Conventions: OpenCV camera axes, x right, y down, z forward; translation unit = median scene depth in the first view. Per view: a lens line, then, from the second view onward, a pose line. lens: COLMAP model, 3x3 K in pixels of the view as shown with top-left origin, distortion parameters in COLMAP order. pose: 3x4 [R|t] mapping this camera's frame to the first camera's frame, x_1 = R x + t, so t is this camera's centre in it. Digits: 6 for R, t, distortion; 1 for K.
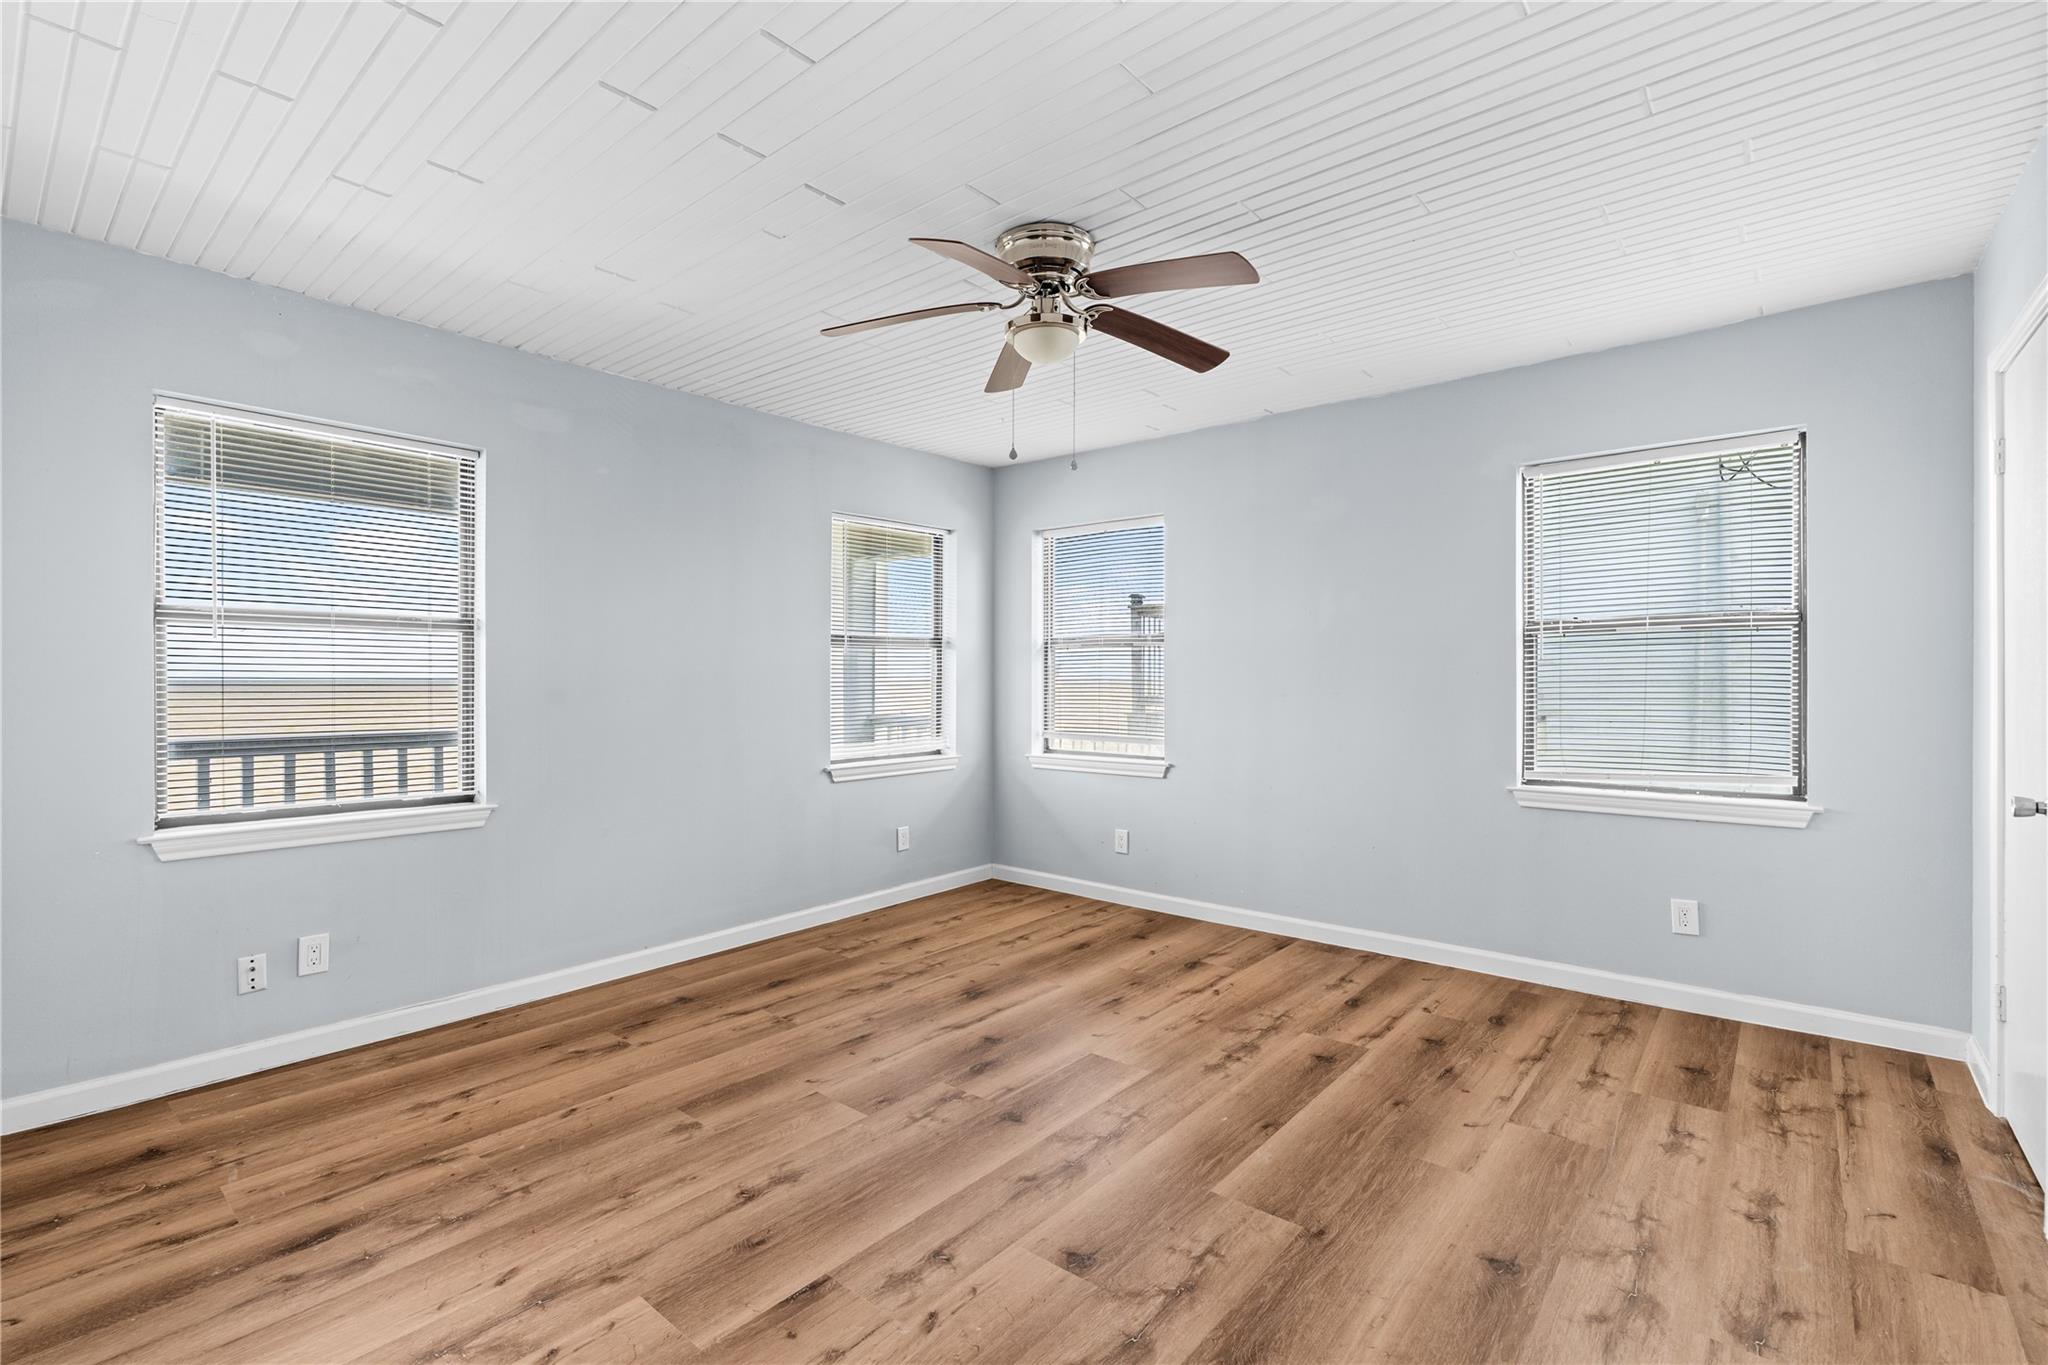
lens RADIAL K [[923.7, 0, 1022.4], [0, 923.7, 679.5], [0, 0, 1]] dist [-0.002546, 0.001086]
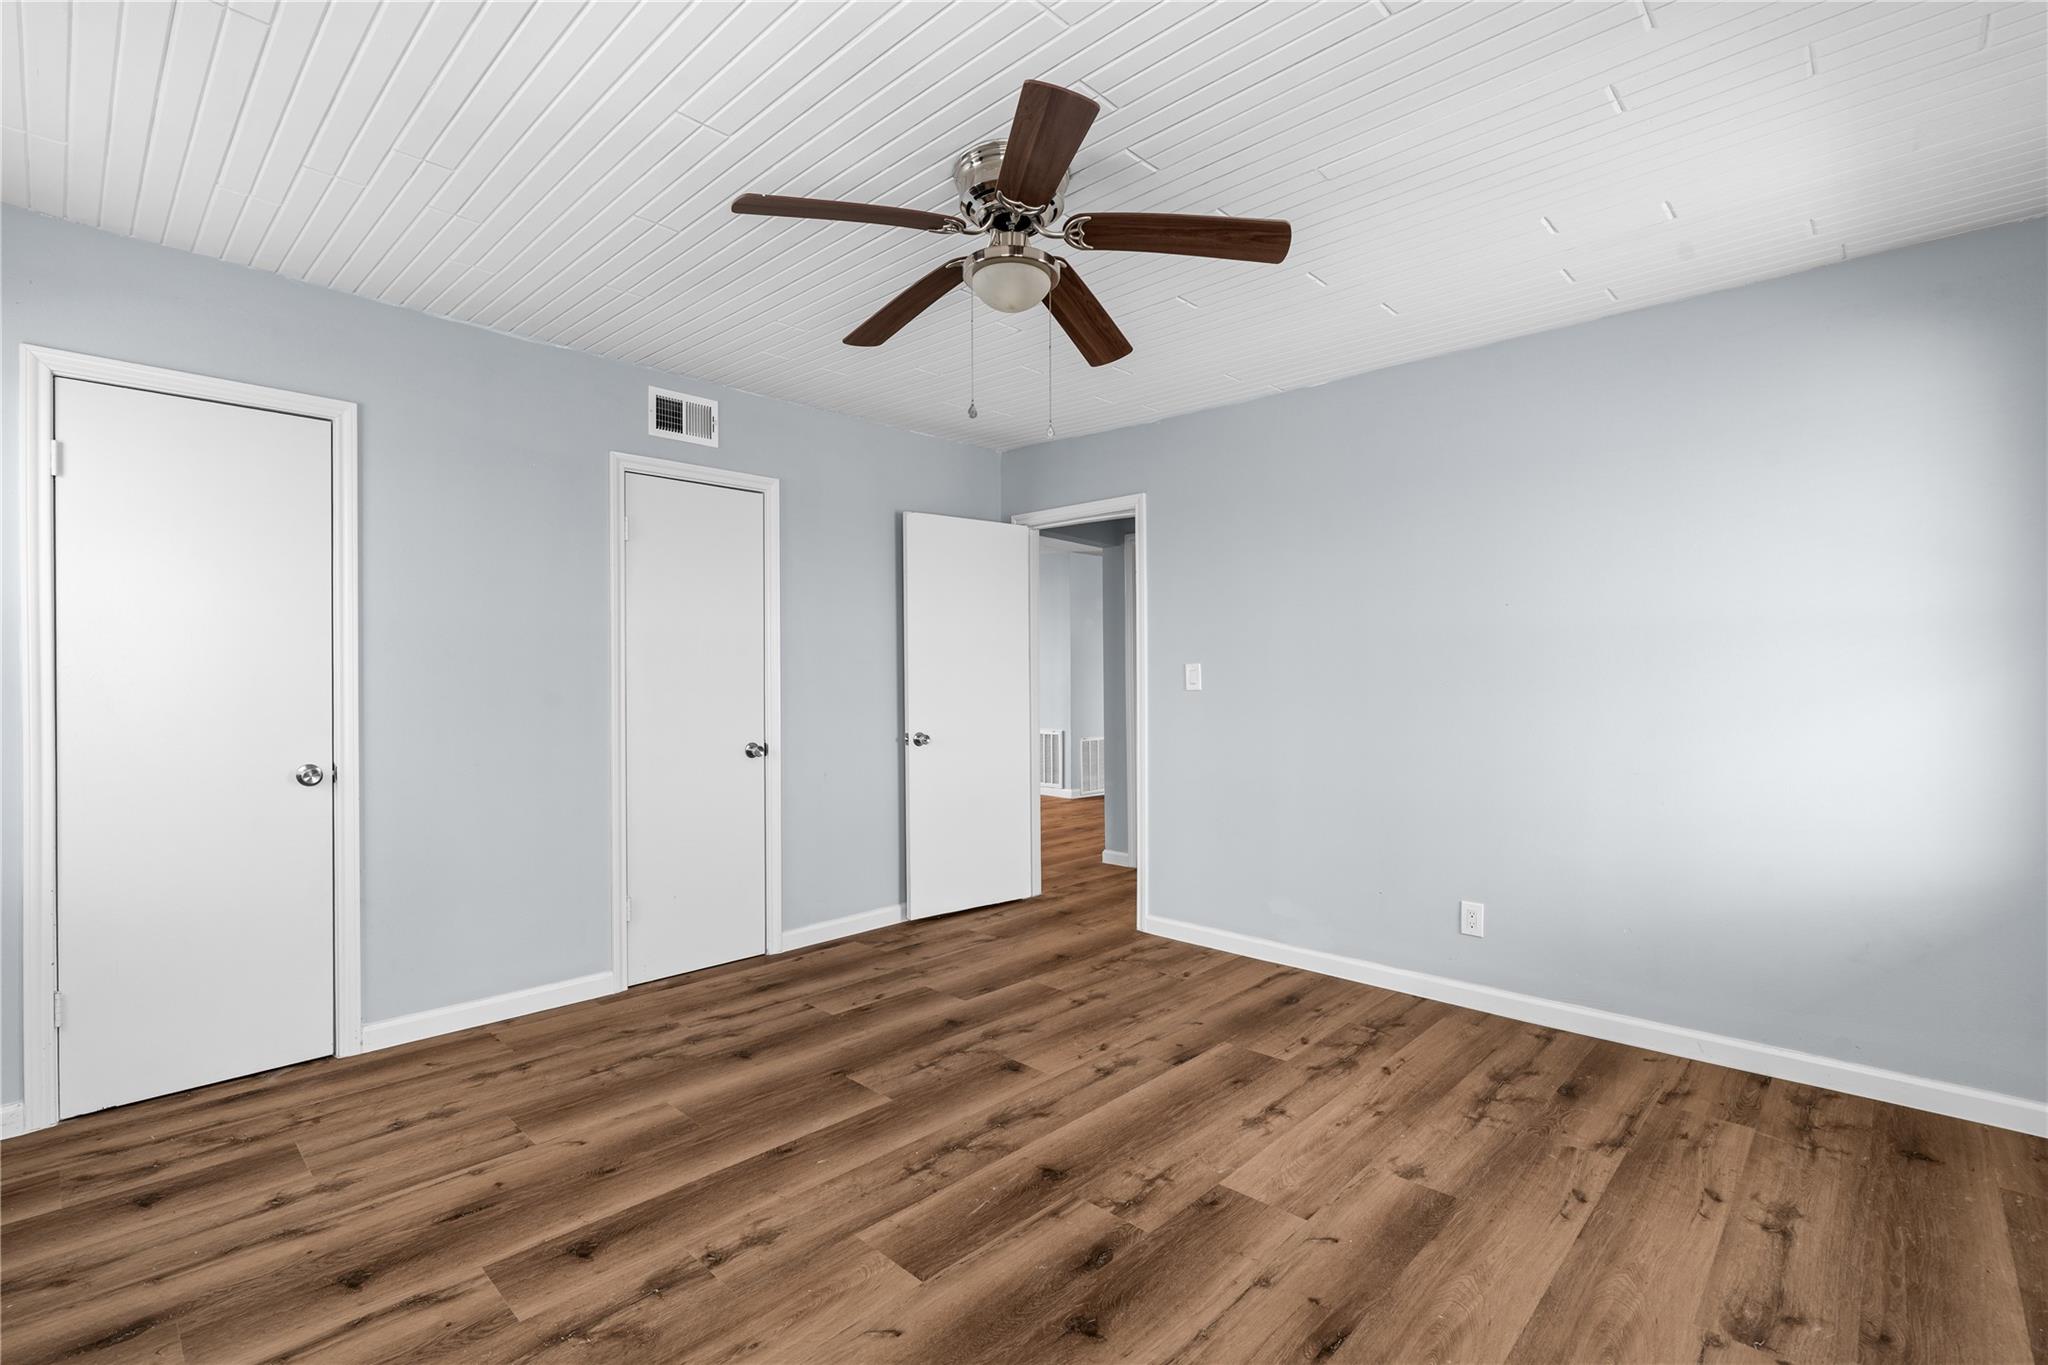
lens RADIAL K [[923.7, 0, 1022.4], [0, 923.7, 679.5], [0, 0, 1]] dist [-0.002546, 0.001086]
pose [[-0.998195, 0.001385, 0.060043, -0.038119], [0.001495, 0.999997, 0.001788, -0.003730], [-0.060040, 0.001874, -0.998194, 2.006688]]
